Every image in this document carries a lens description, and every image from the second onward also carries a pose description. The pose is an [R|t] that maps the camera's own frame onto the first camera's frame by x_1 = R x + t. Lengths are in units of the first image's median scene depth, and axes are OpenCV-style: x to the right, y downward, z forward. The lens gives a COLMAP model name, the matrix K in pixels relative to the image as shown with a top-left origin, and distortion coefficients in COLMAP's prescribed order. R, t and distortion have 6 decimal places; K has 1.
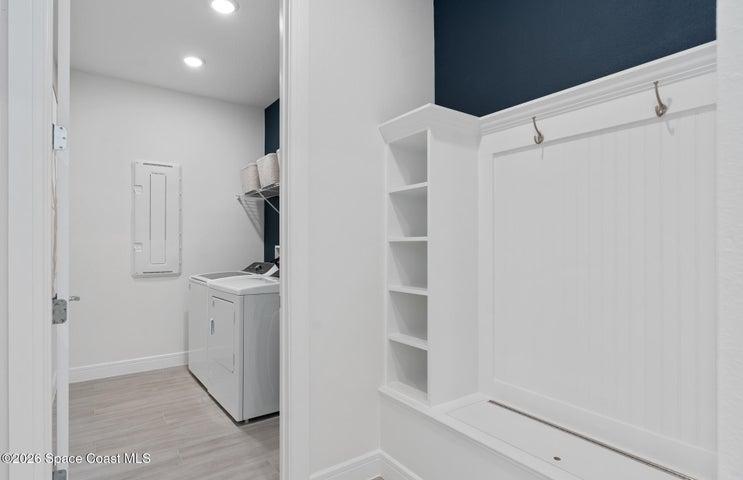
lens RADIAL K [[406.6, 0, 371.0], [0, 406.6, 240.9], [0, 0, 1]] dist [0.006308, 0.000064]
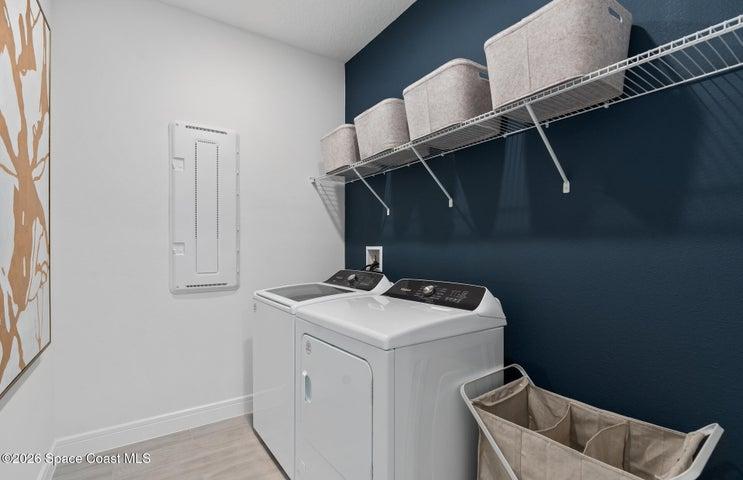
lens RADIAL K [[358.1, 0, 373.5], [0, 358.1, 244.1], [0, 0, 1]] dist [-0.005090, 0.001011]
pose [[0.999925, 0.000921, -0.012189, -0.234857], [-0.000806, 0.999955, 0.009427, 0.001432], [0.012197, -0.009417, 0.999881, 0.399749]]
